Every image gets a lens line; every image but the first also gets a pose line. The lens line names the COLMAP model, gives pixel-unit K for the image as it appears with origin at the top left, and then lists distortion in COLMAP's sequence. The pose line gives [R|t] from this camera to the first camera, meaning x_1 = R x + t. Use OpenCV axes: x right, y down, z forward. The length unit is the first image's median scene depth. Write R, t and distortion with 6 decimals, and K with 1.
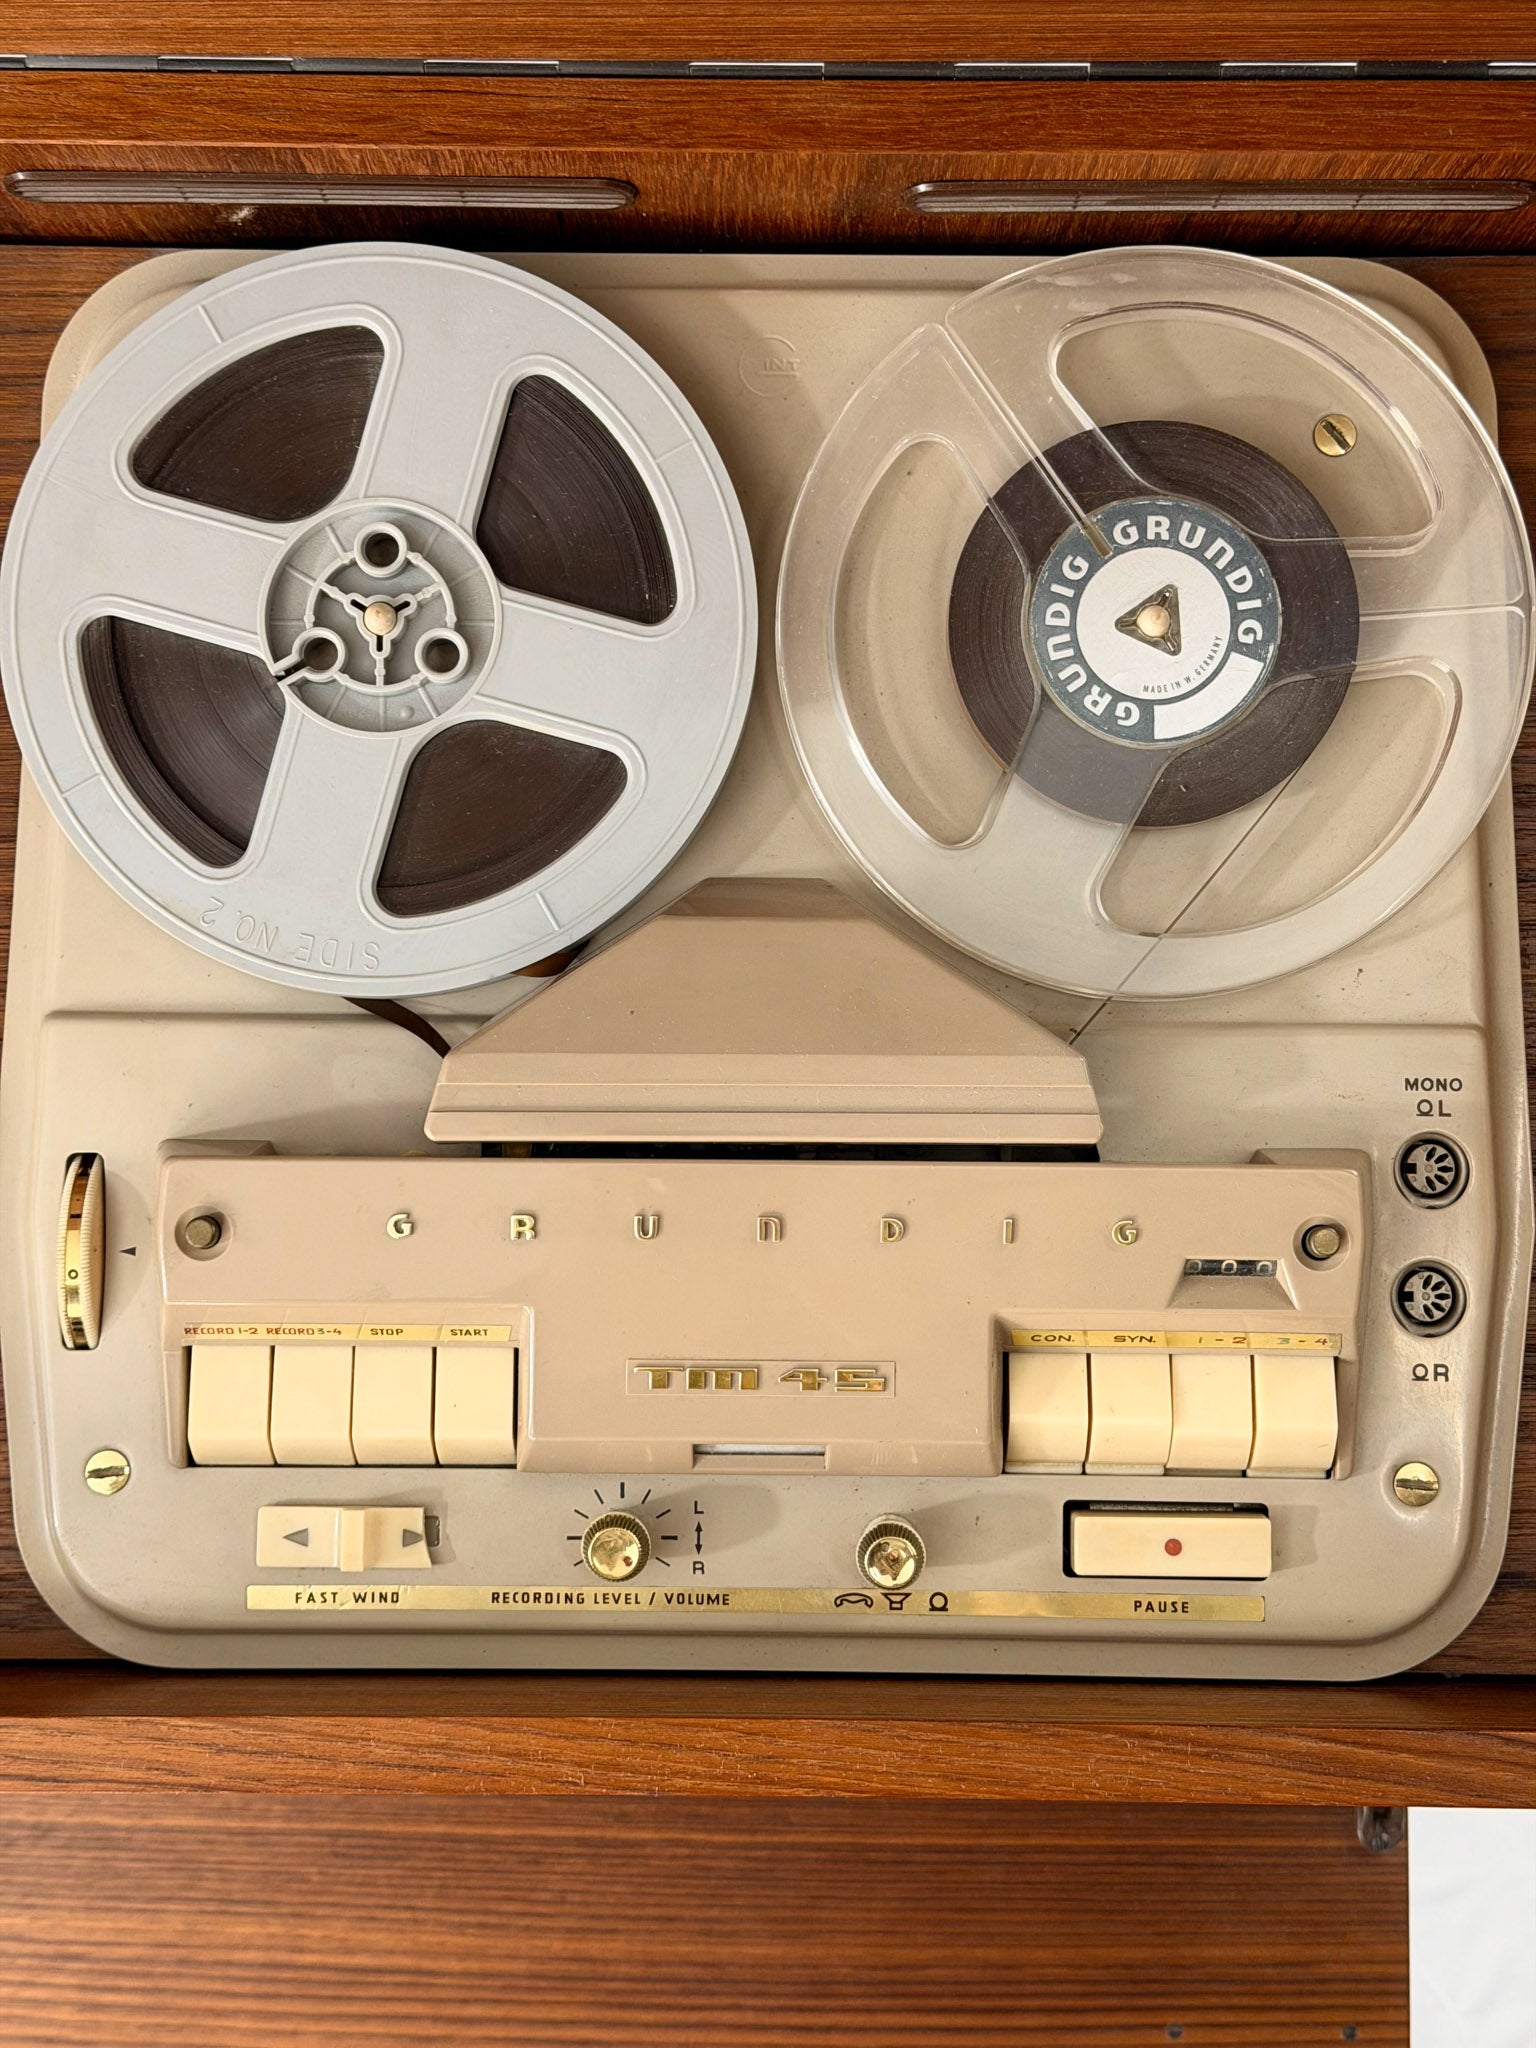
lens RADIAL K [[2930.0, 0, 762.1], [0, 2930.0, 1010.0], [0, 0, 1]] dist [0.114985, 0.000000]
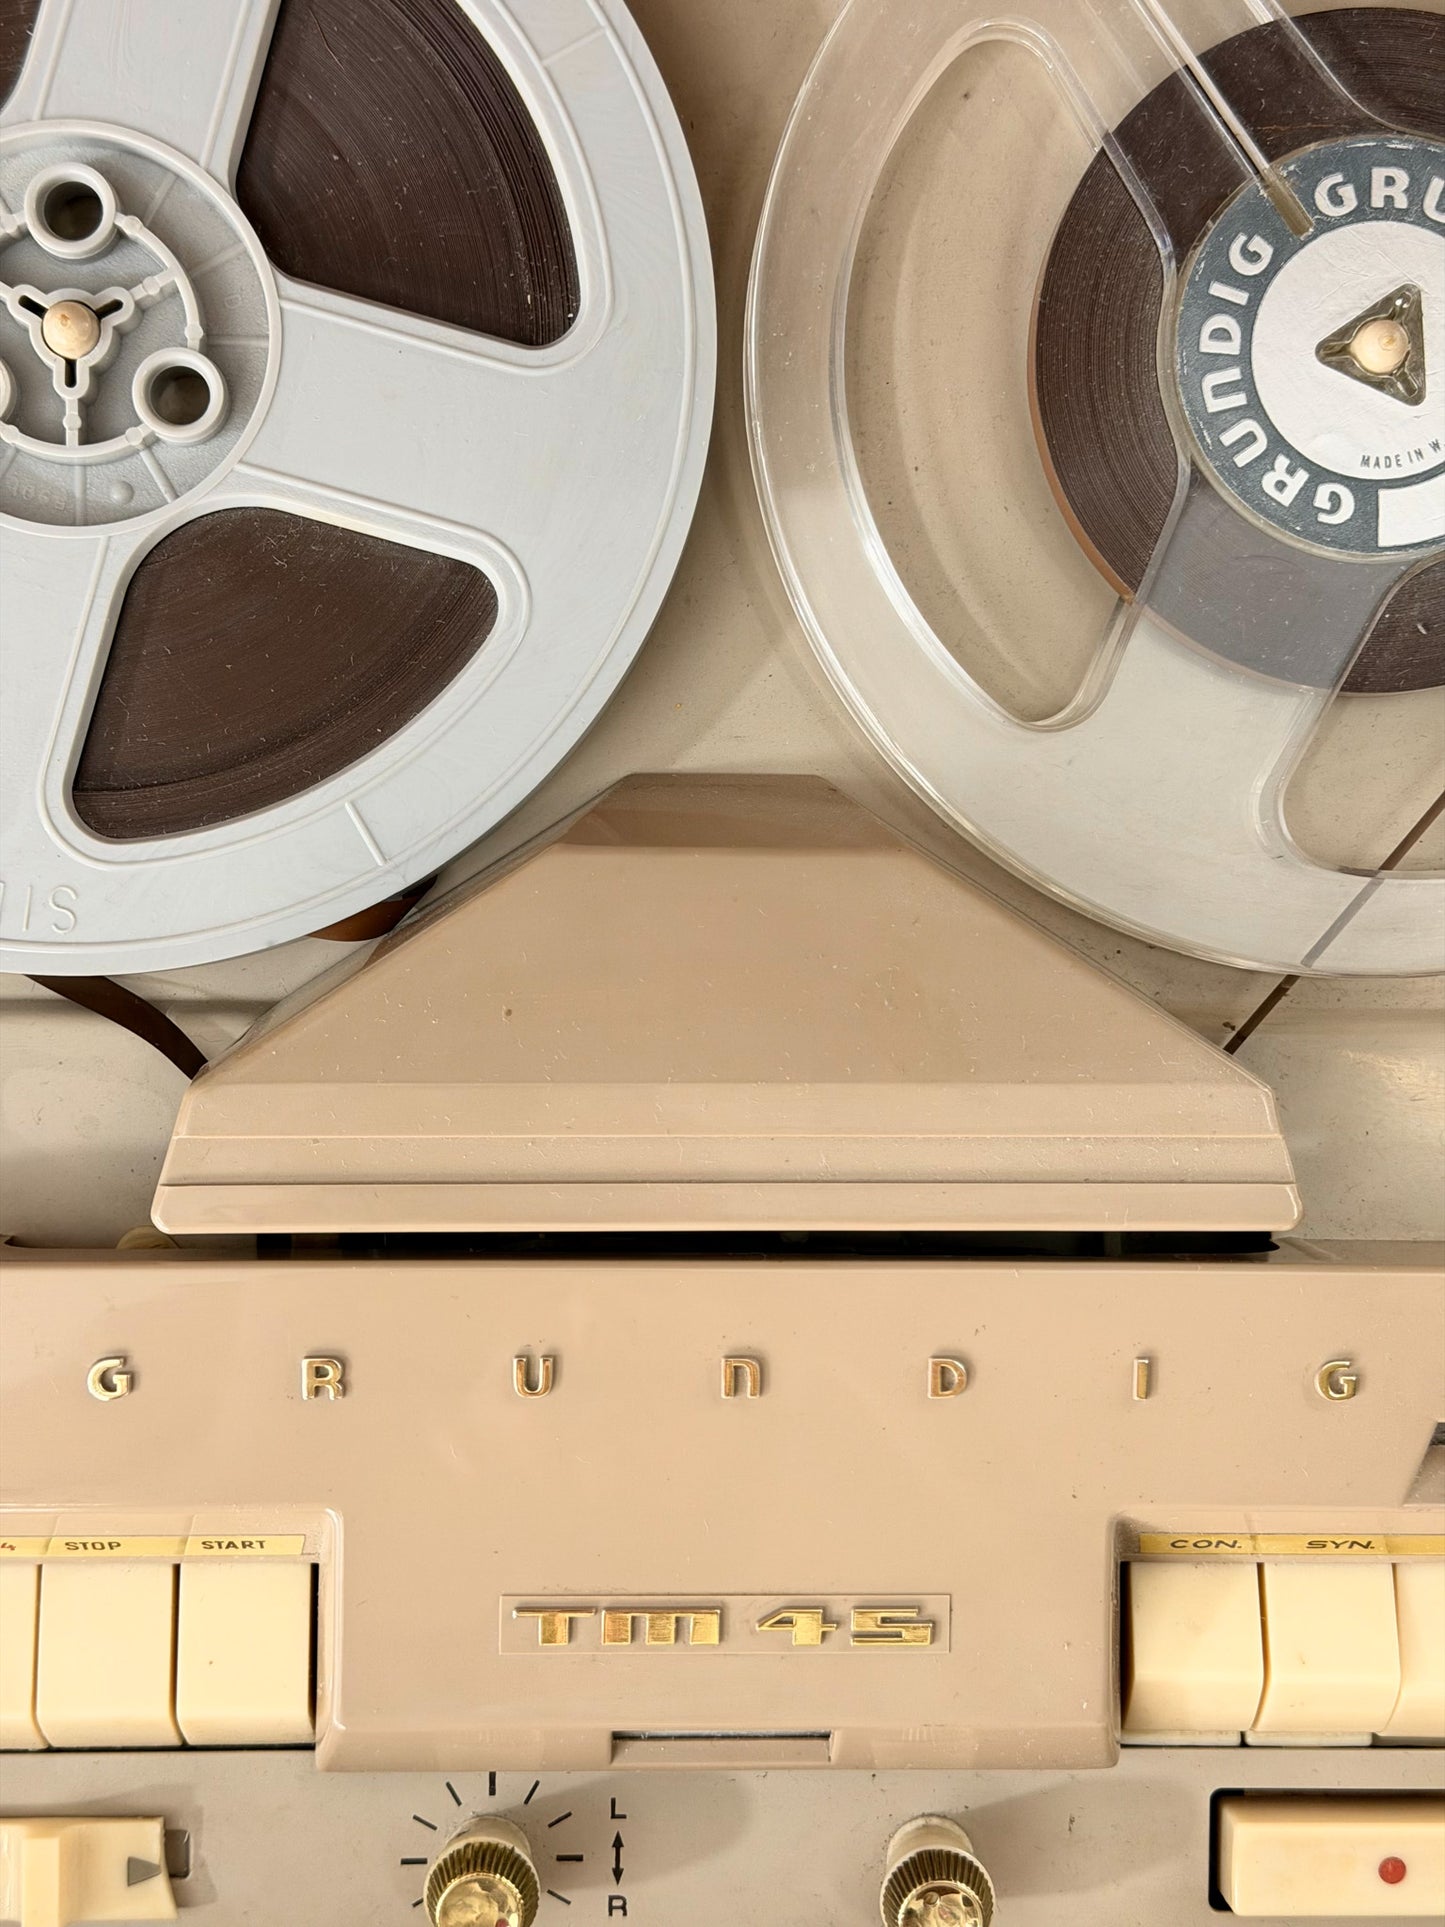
lens RADIAL K [[2756.9, 0, 753.0], [0, 2756.9, 965.9], [0, 0, 1]] dist [0.114985, 0.000000]
pose [[0.998803, -0.001290, 0.048902, -0.021689], [-0.001787, 0.998023, 0.062826, -0.041999], [-0.048886, -0.062838, 0.996826, 0.432602]]
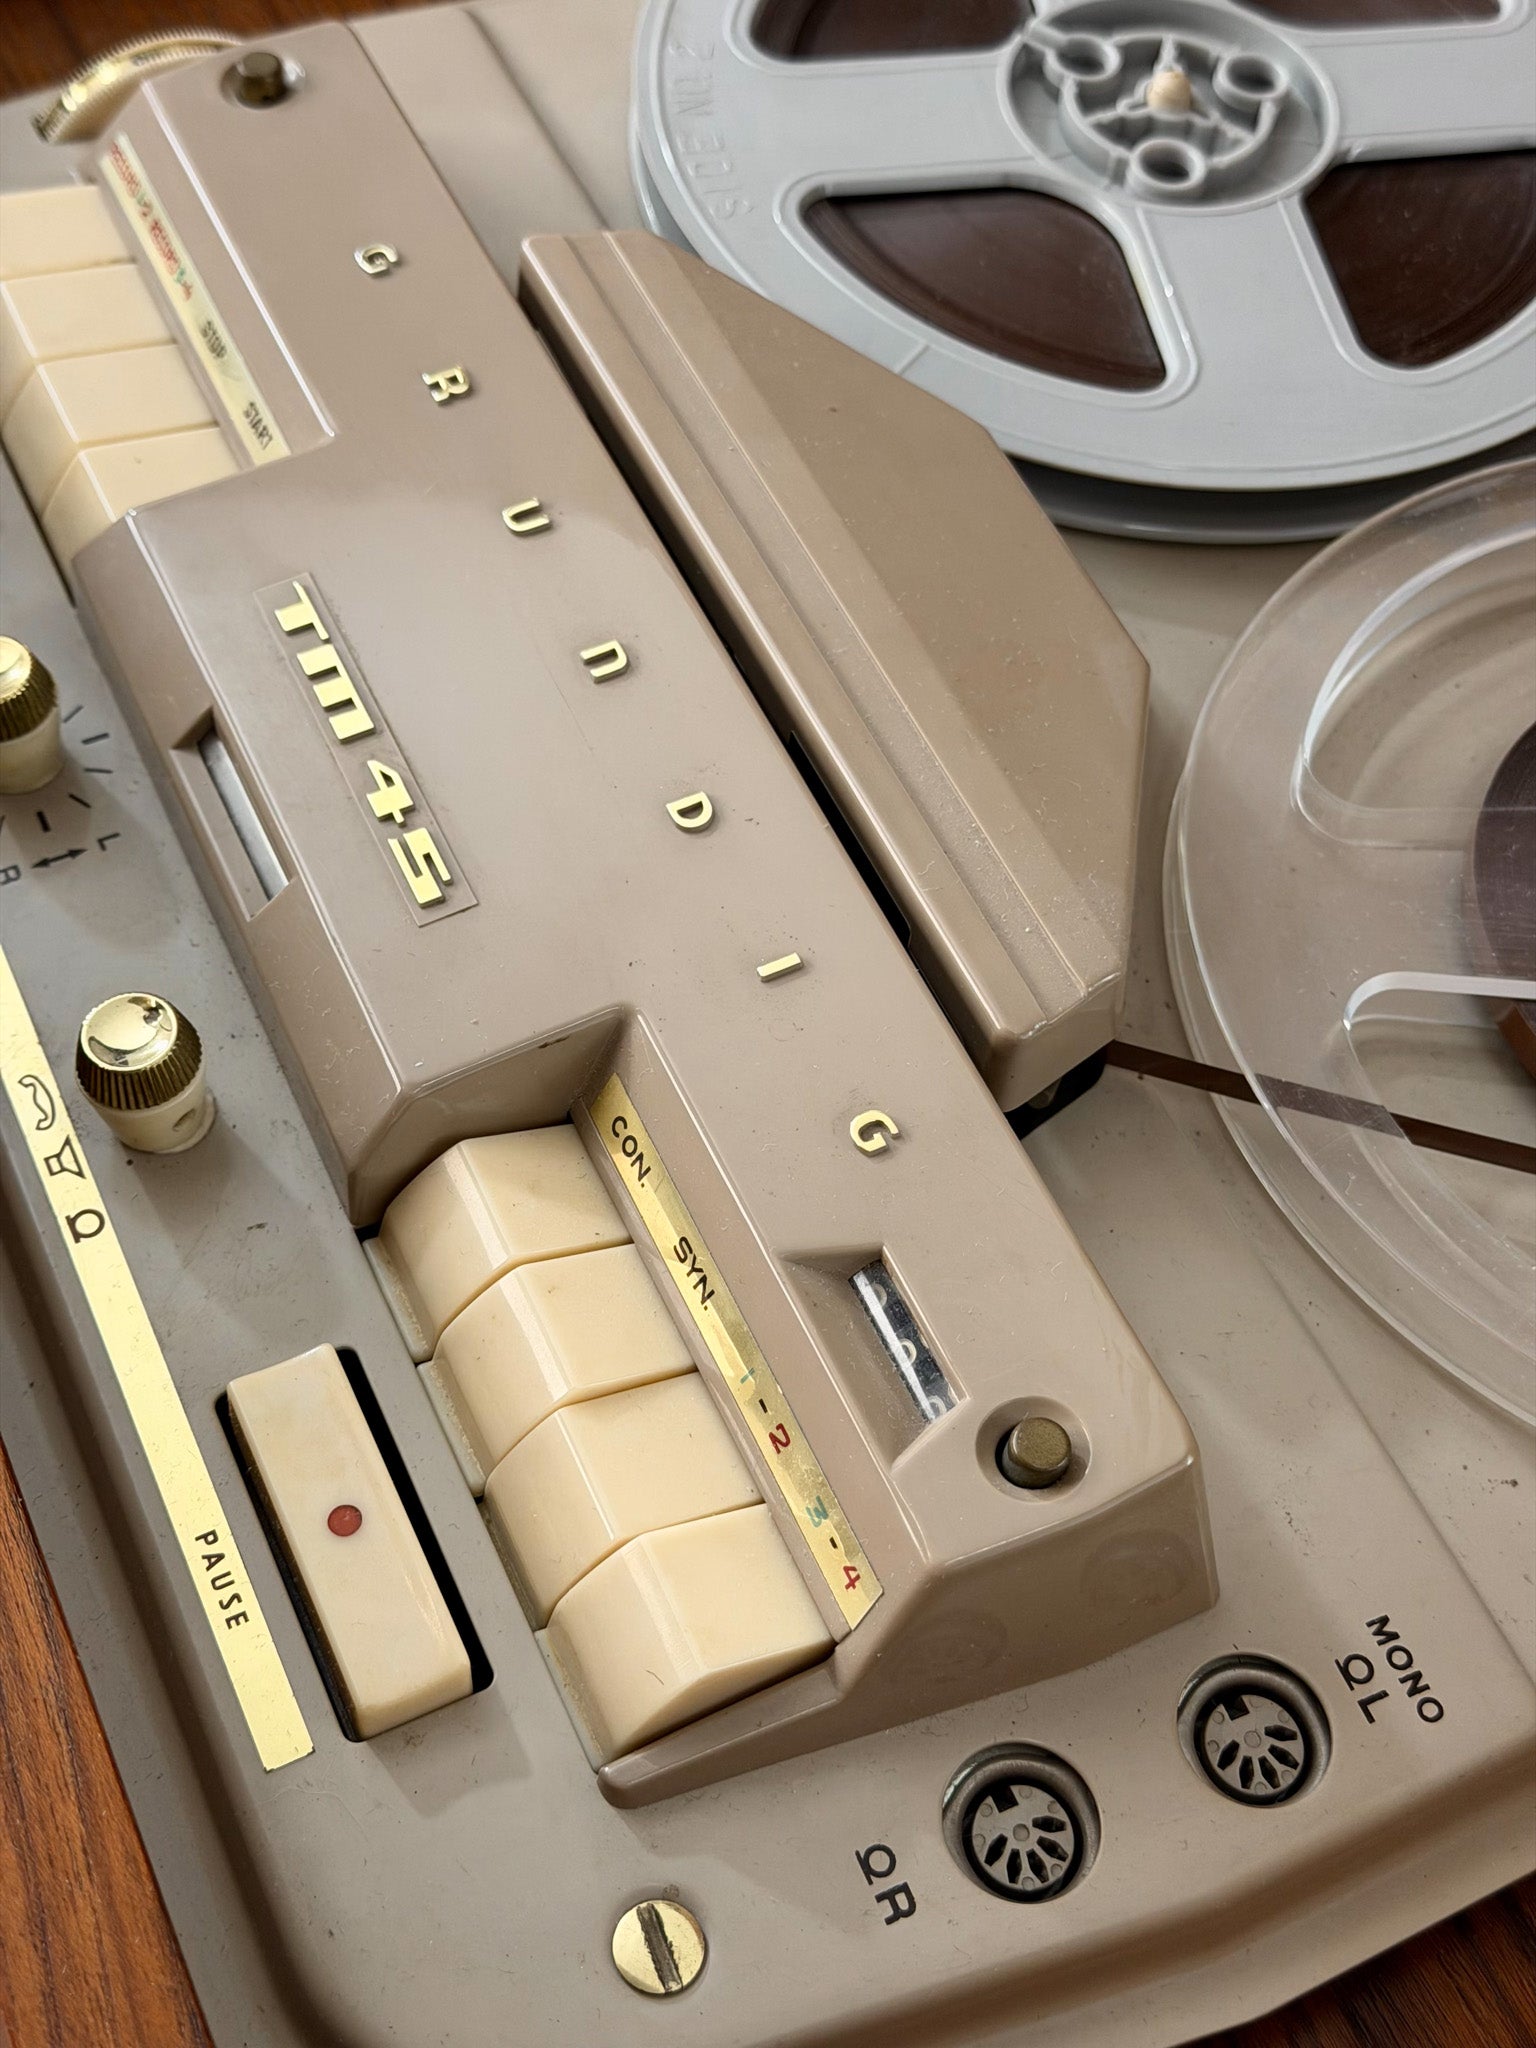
lens RADIAL K [[2930.0, 0, 756.4], [0, 2930.0, 1030.9], [0, 0, 1]] dist [0.114985, 0.000000]
pose [[0.429385, 0.762550, -0.483887, 0.342509], [-0.902850, 0.349308, -0.250689, 0.212765], [-0.022137, 0.544519, 0.838456, 0.530860]]
